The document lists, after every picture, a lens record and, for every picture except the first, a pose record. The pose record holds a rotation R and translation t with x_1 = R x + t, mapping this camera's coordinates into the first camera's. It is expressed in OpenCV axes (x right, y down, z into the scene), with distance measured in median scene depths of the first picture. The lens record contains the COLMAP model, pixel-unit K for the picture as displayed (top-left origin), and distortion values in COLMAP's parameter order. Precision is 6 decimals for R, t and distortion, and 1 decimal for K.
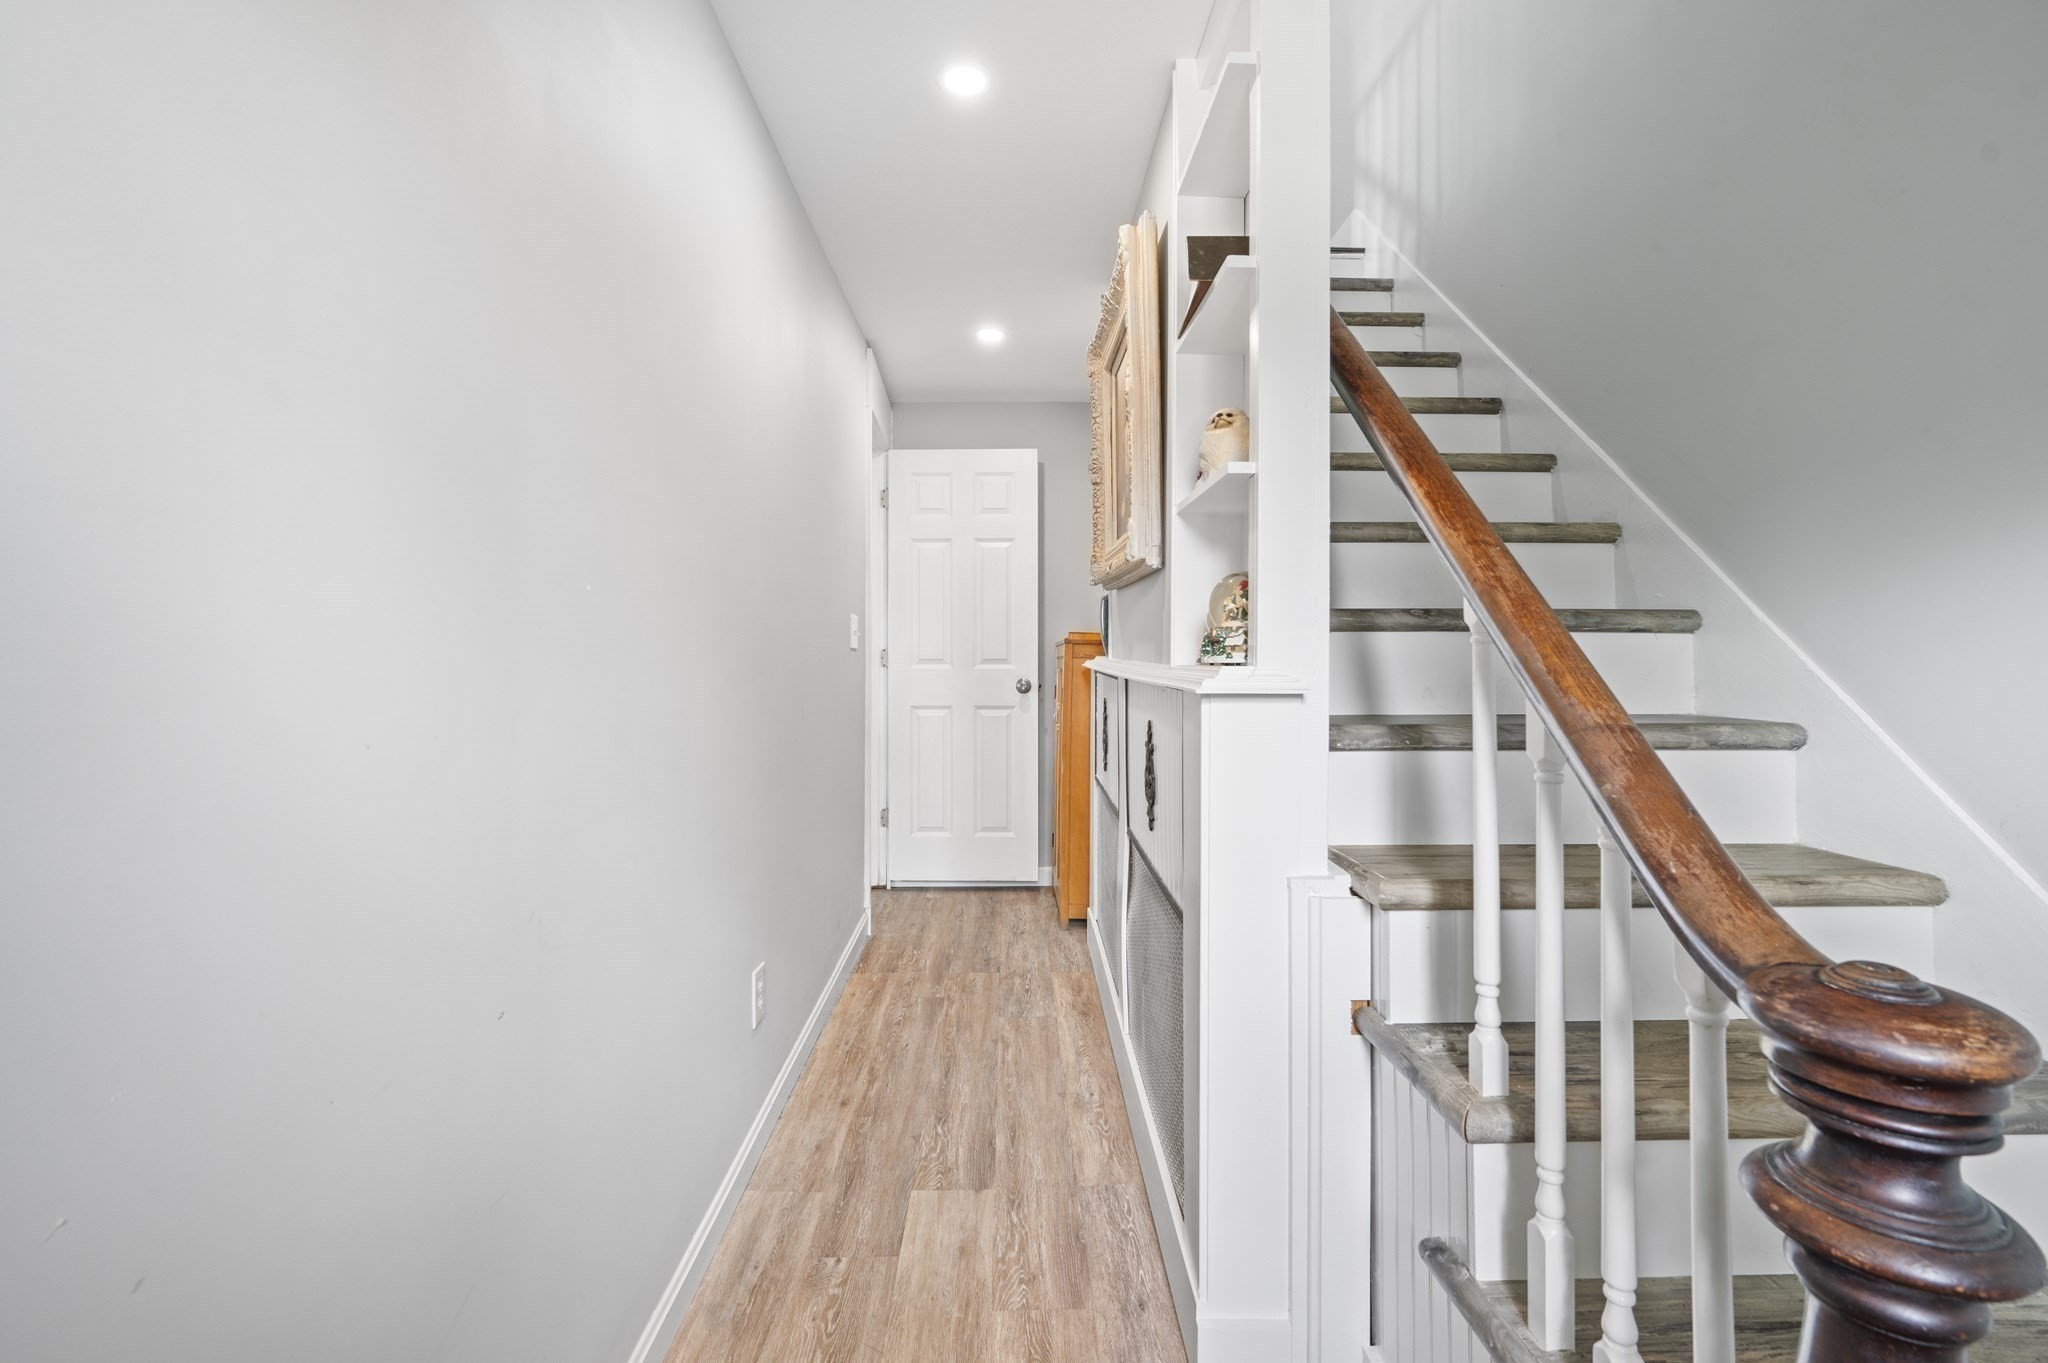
lens RADIAL K [[836.2, 0, 1026.3], [0, 836.2, 663.6], [0, 0, 1]] dist [0.001824, 0.000314]
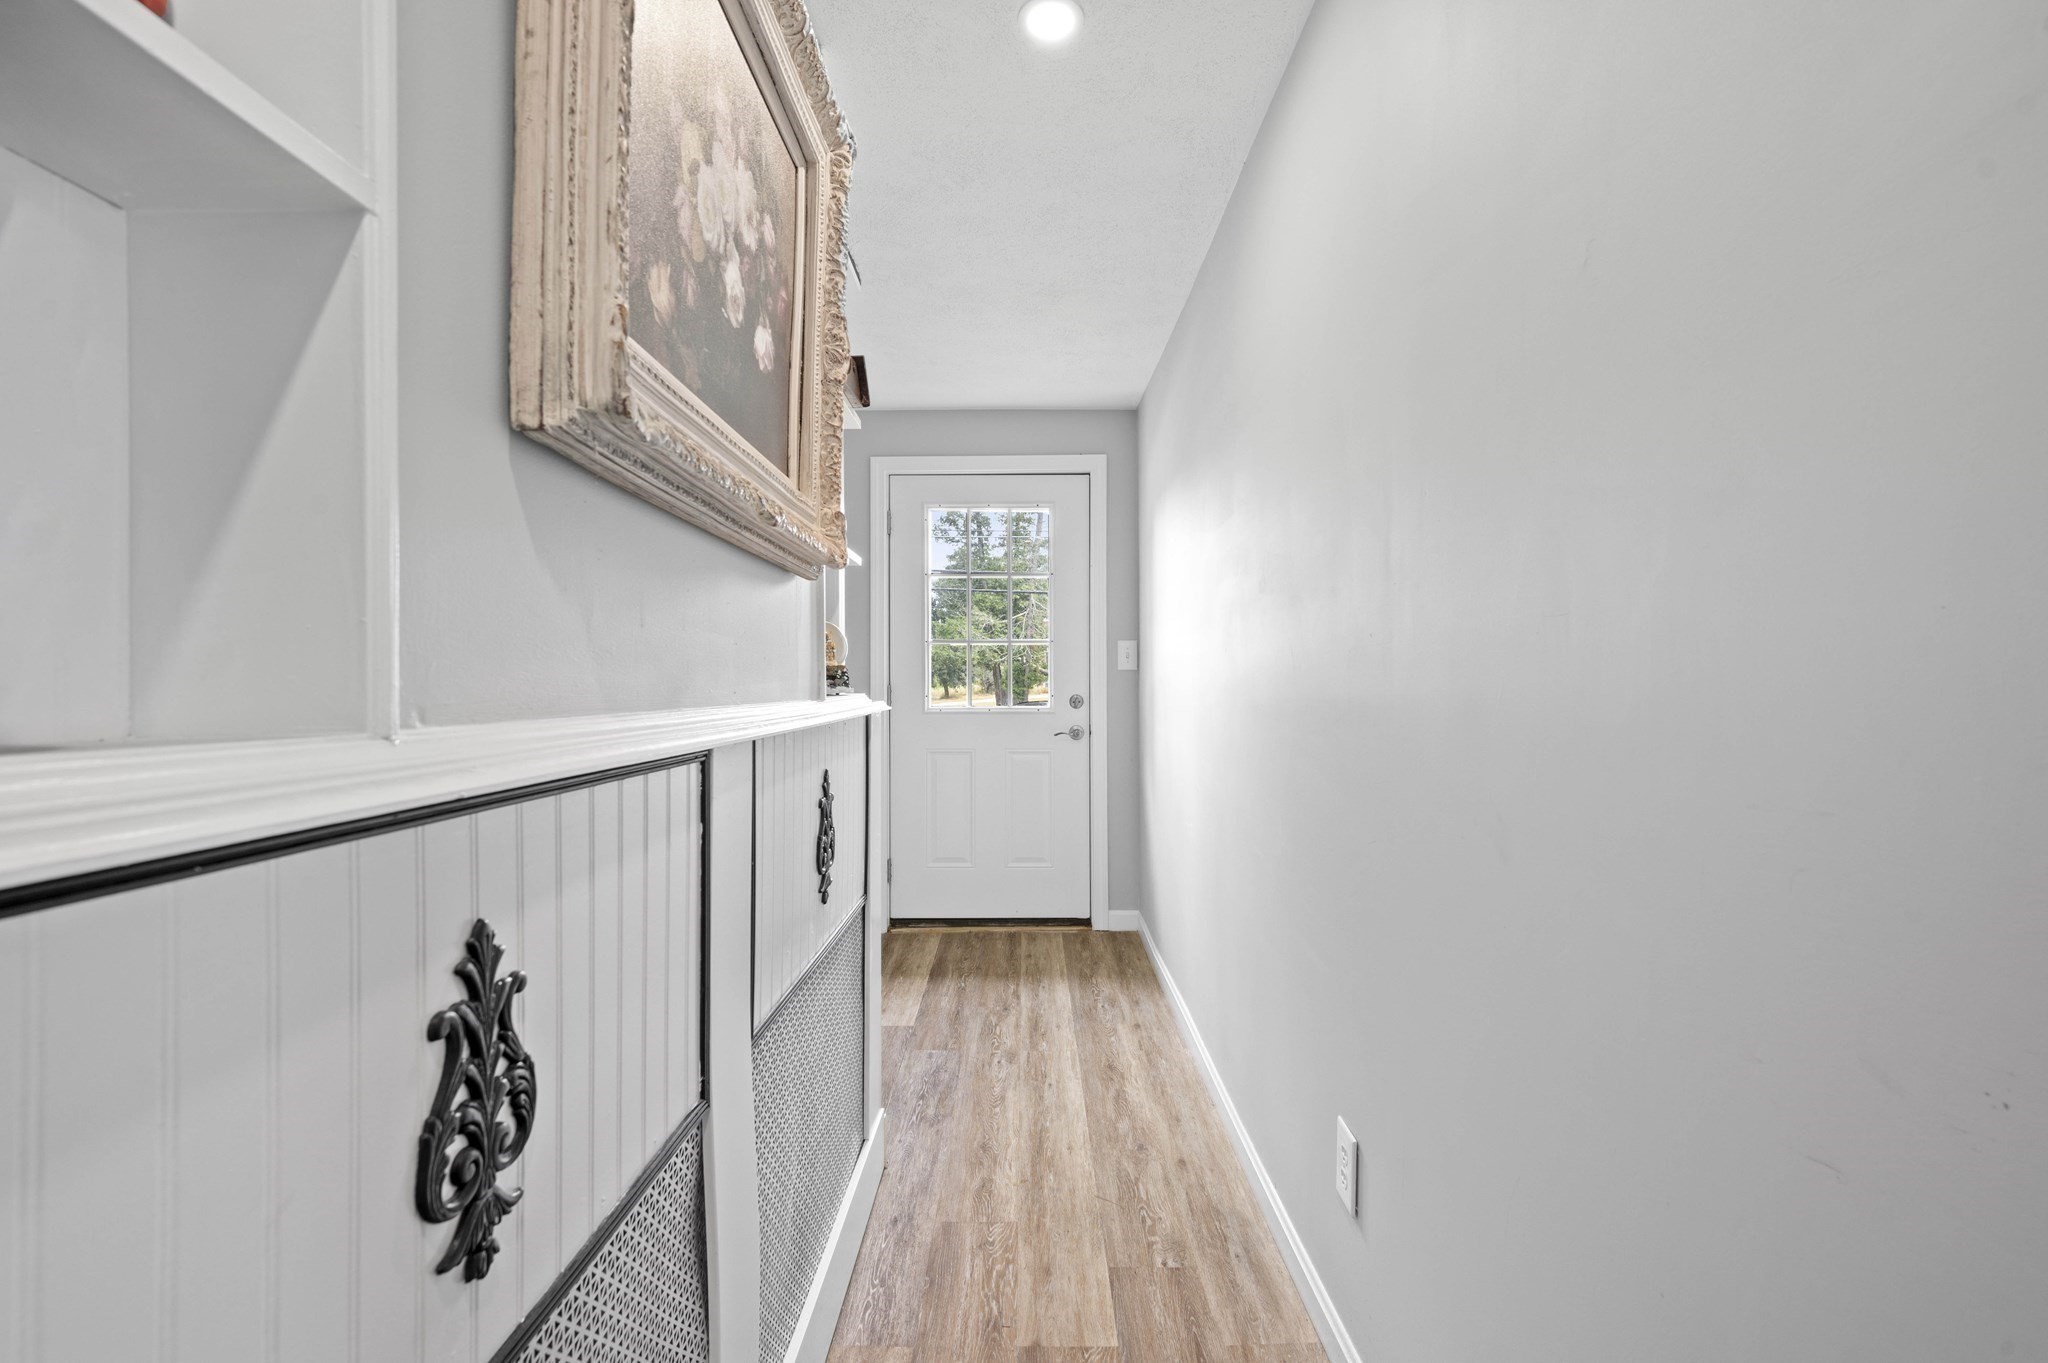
lens RADIAL K [[836.2, 0, 1024.1], [0, 836.2, 680.5], [0, 0, 1]] dist [0.001824, 0.000314]
pose [[-0.999694, 0.001764, 0.024674, -0.074265], [0.002118, 0.999895, 0.014328, -0.034213], [-0.024646, 0.014376, -0.999593, 2.010655]]
